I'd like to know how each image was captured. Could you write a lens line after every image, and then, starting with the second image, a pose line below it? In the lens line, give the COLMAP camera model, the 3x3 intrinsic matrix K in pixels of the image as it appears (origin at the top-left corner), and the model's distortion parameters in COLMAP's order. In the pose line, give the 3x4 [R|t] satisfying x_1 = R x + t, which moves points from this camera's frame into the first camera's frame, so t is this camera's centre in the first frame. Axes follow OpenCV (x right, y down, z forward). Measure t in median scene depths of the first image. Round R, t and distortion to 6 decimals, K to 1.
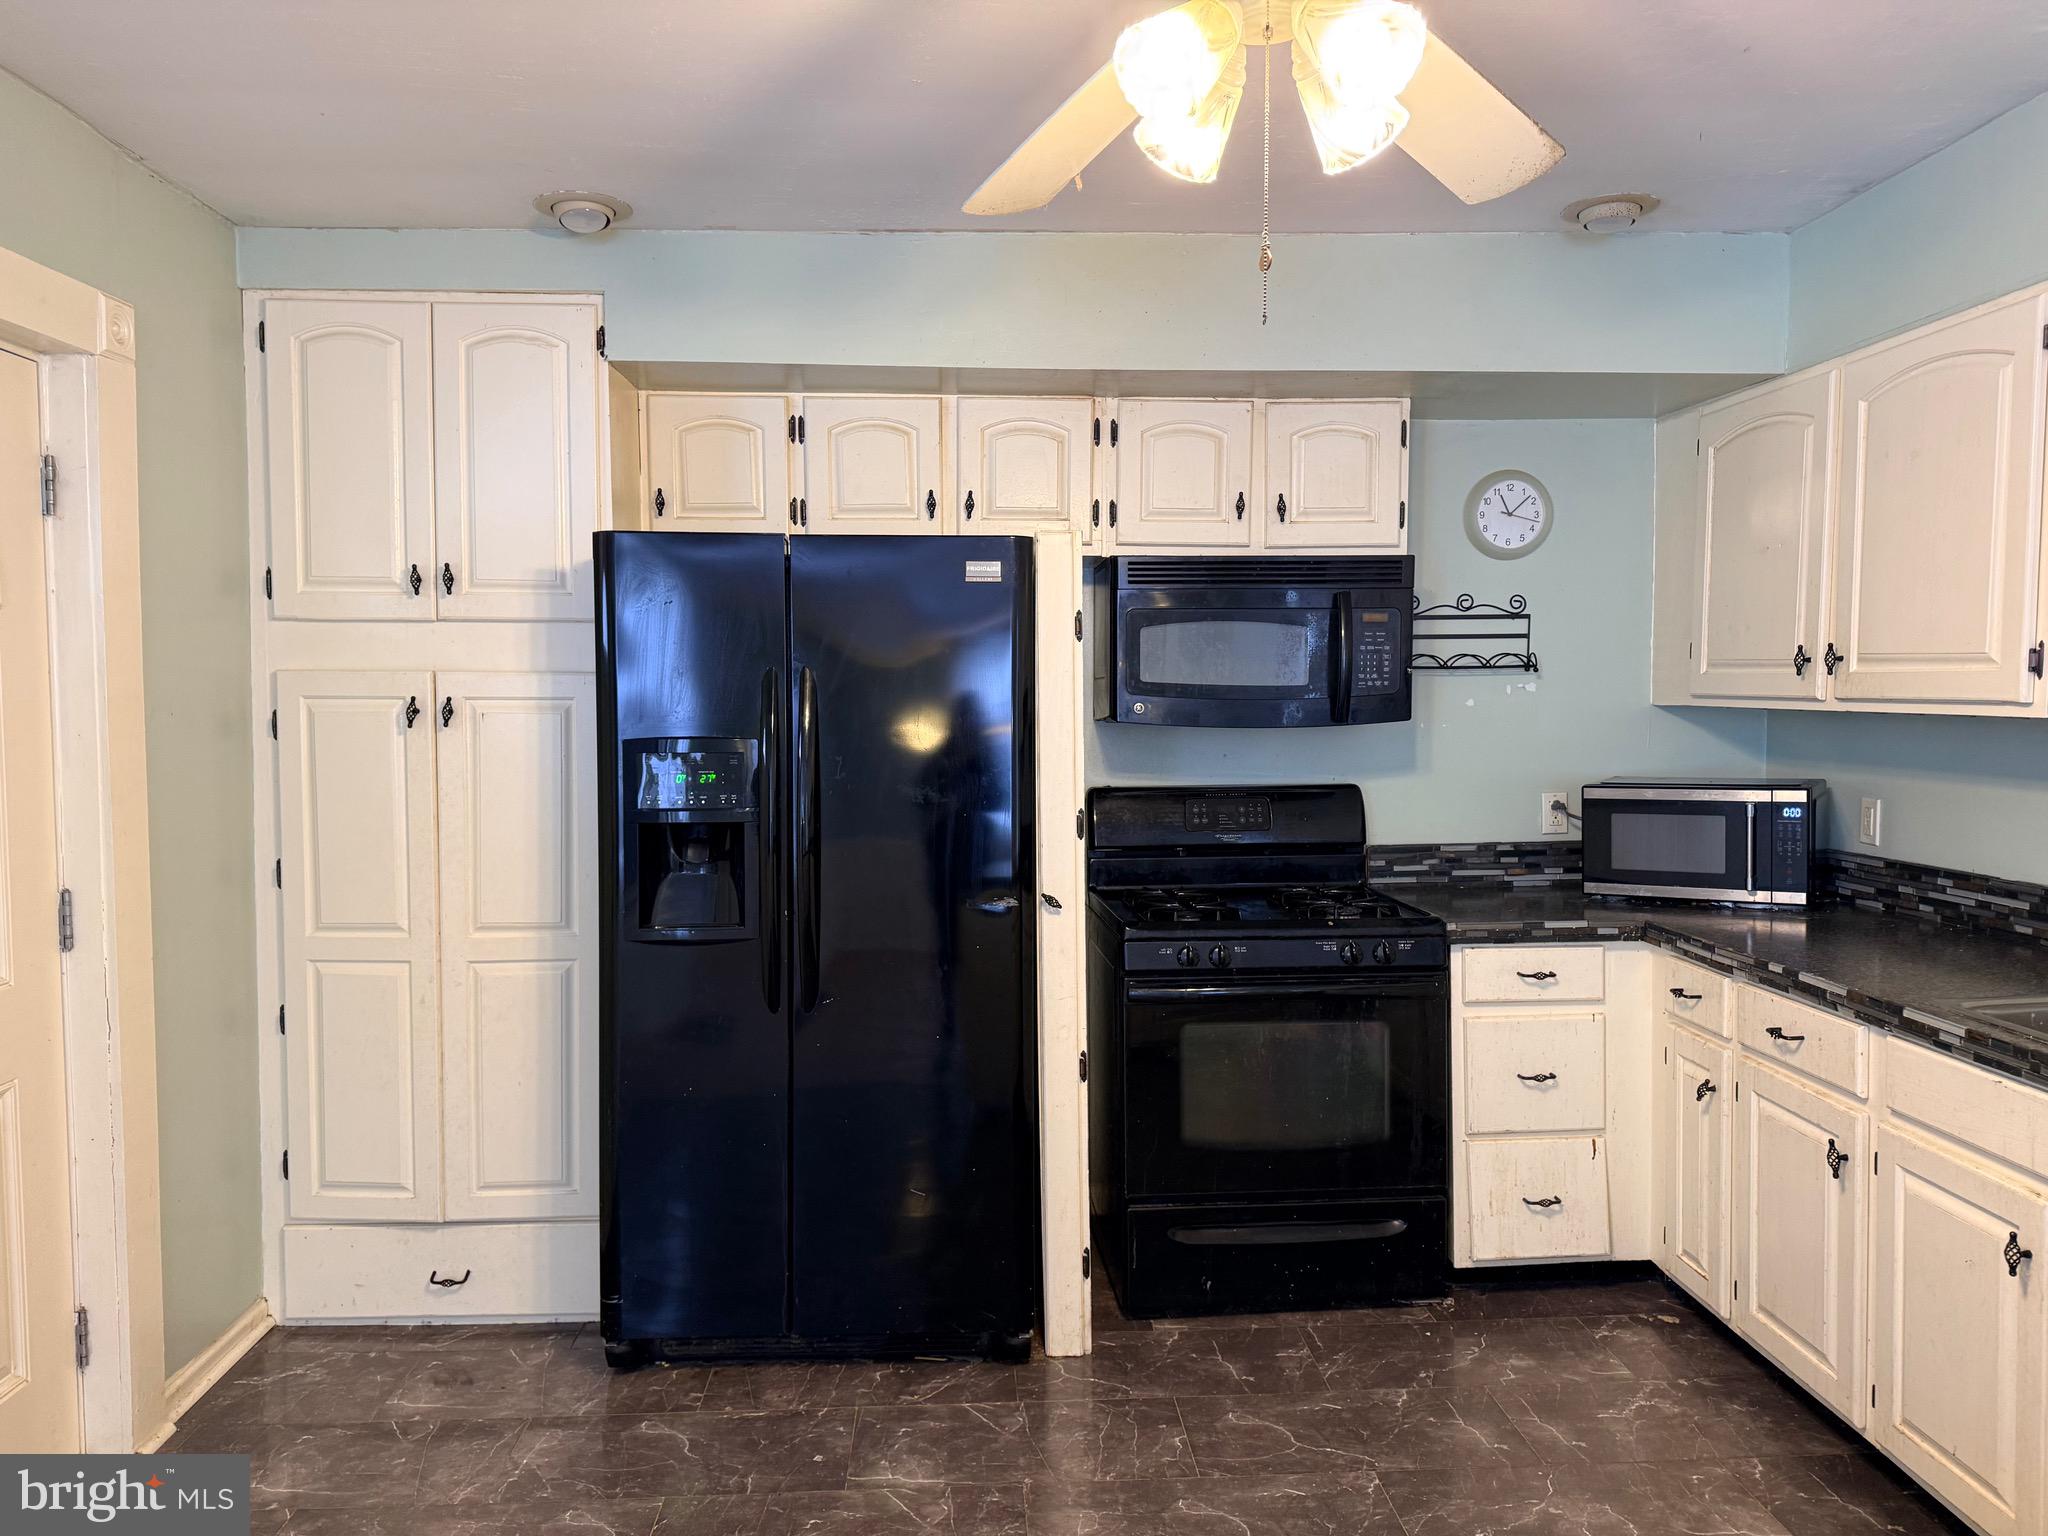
lens RADIAL K [[1437.9, 0, 1019.9], [0, 1437.9, 770.8], [0, 0, 1]] dist [0.007418, -0.013453]
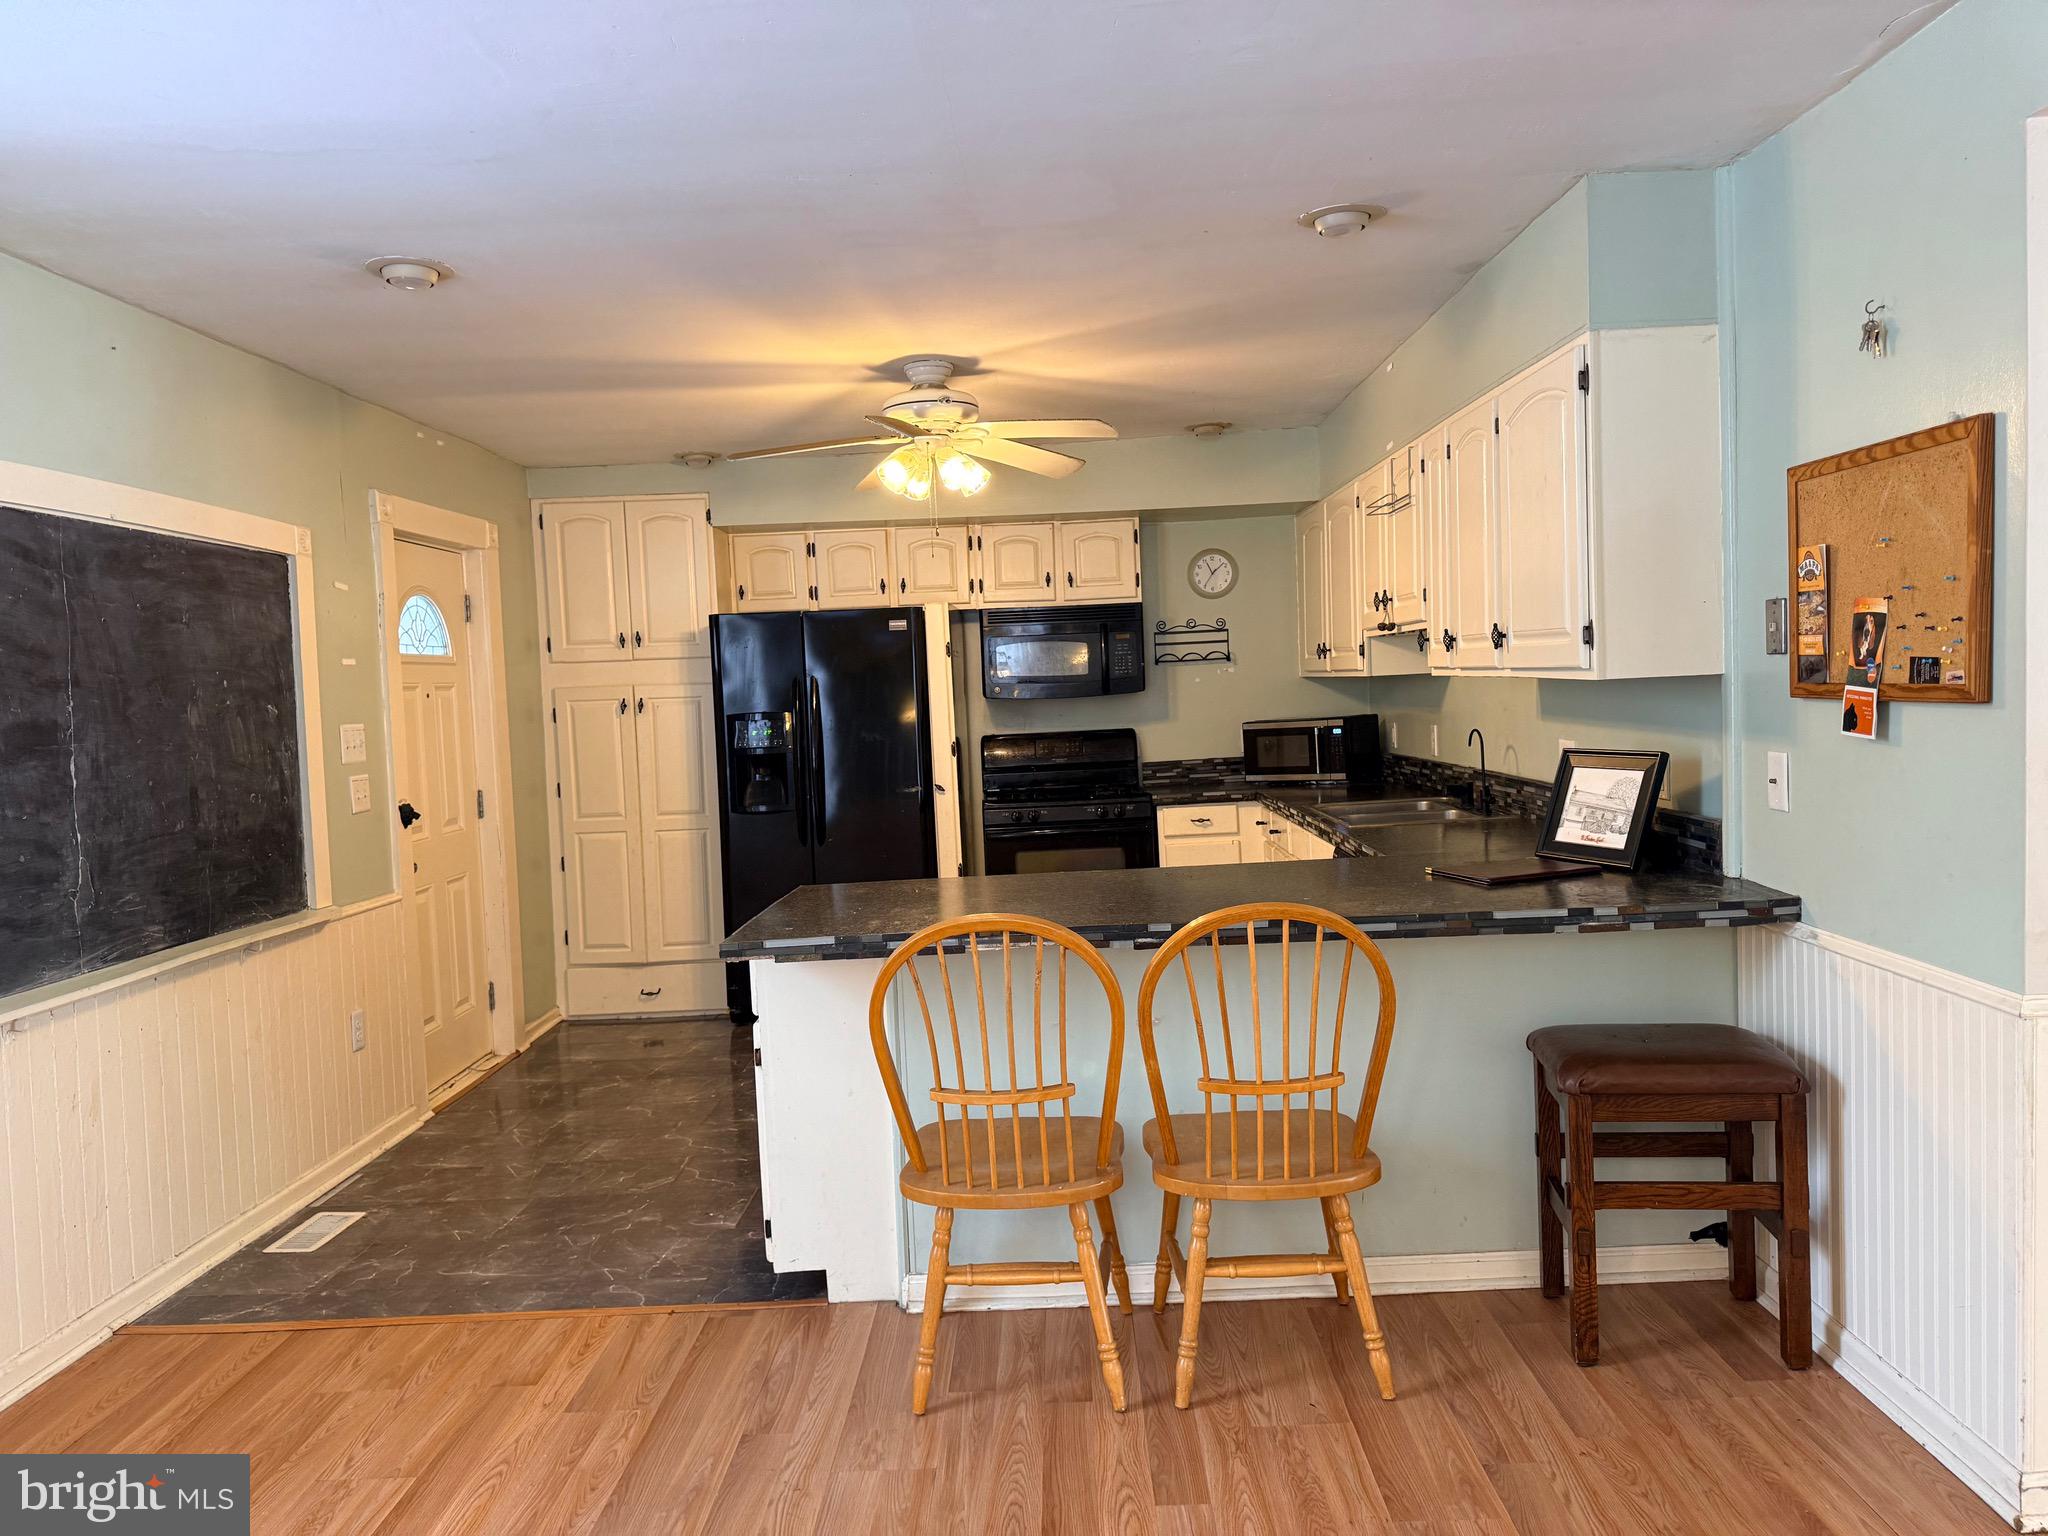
lens RADIAL K [[1437.9, 0, 1039.6], [0, 1437.9, 772.2], [0, 0, 1]] dist [0.007418, -0.013453]
pose [[0.997614, -0.037147, -0.058191, 0.266489], [0.037287, 0.999304, 0.001325, 0.068988], [0.058101, -0.003491, 0.998305, -0.953170]]
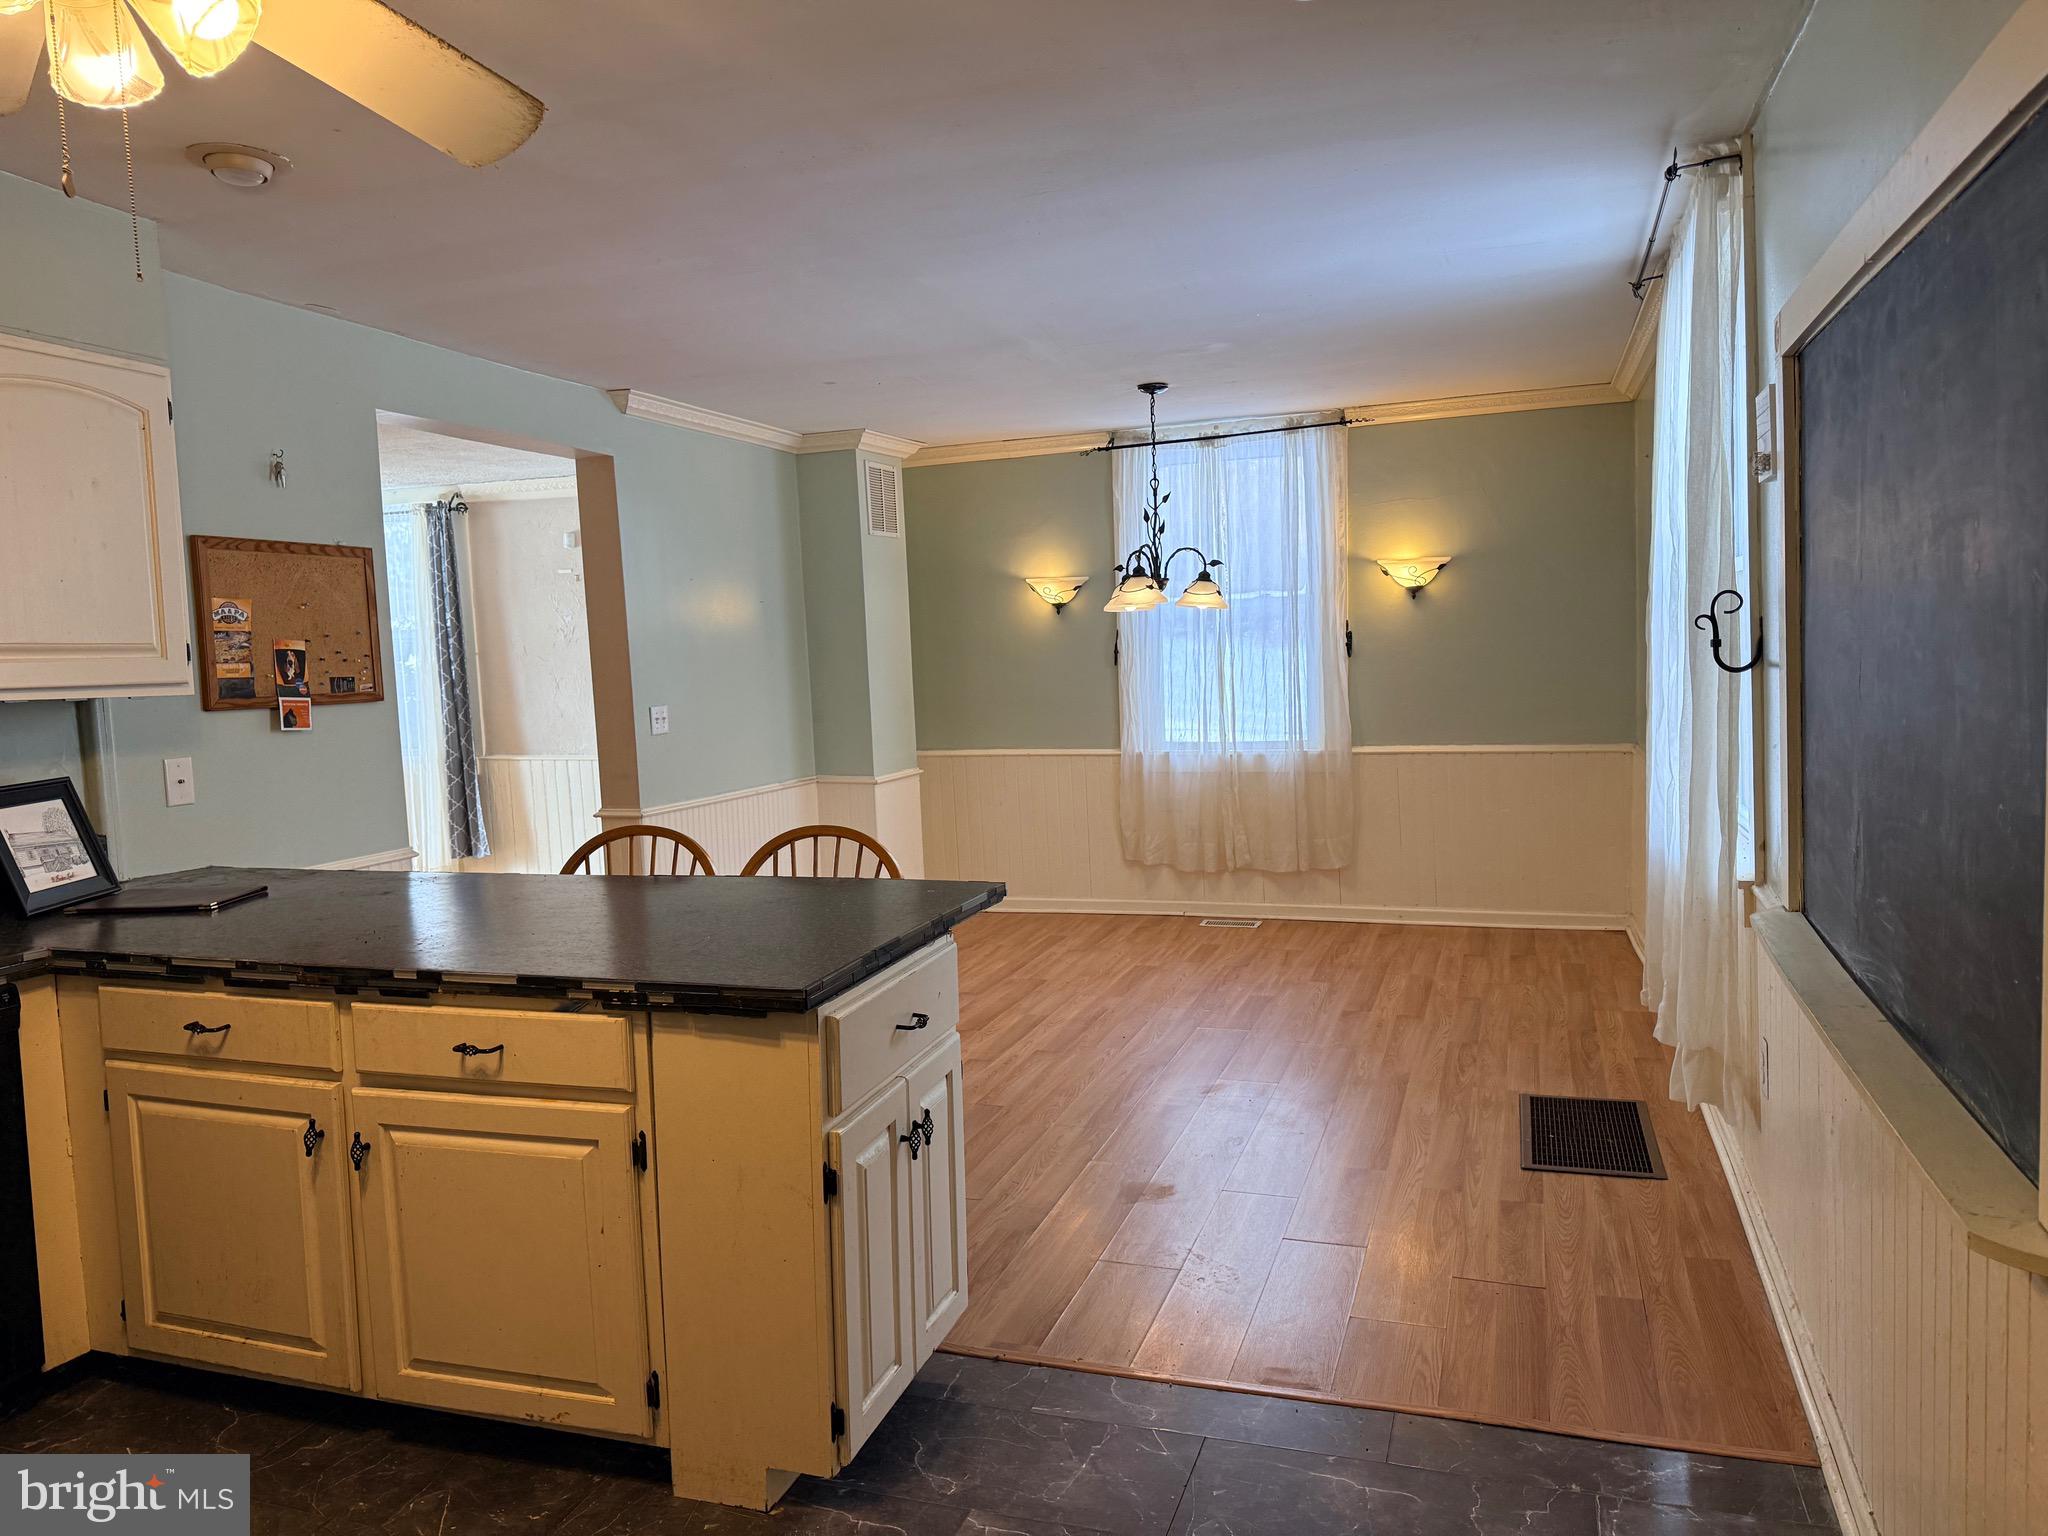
lens RADIAL K [[1437.9, 0, 1026.3], [0, 1437.9, 776.0], [0, 0, 1]] dist [0.007418, -0.013453]
pose [[-0.934221, 0.004870, 0.356662, -0.356655], [0.060378, 0.987637, 0.144666, -0.036411], [-0.351548, 0.156684, -0.922965, 0.838189]]
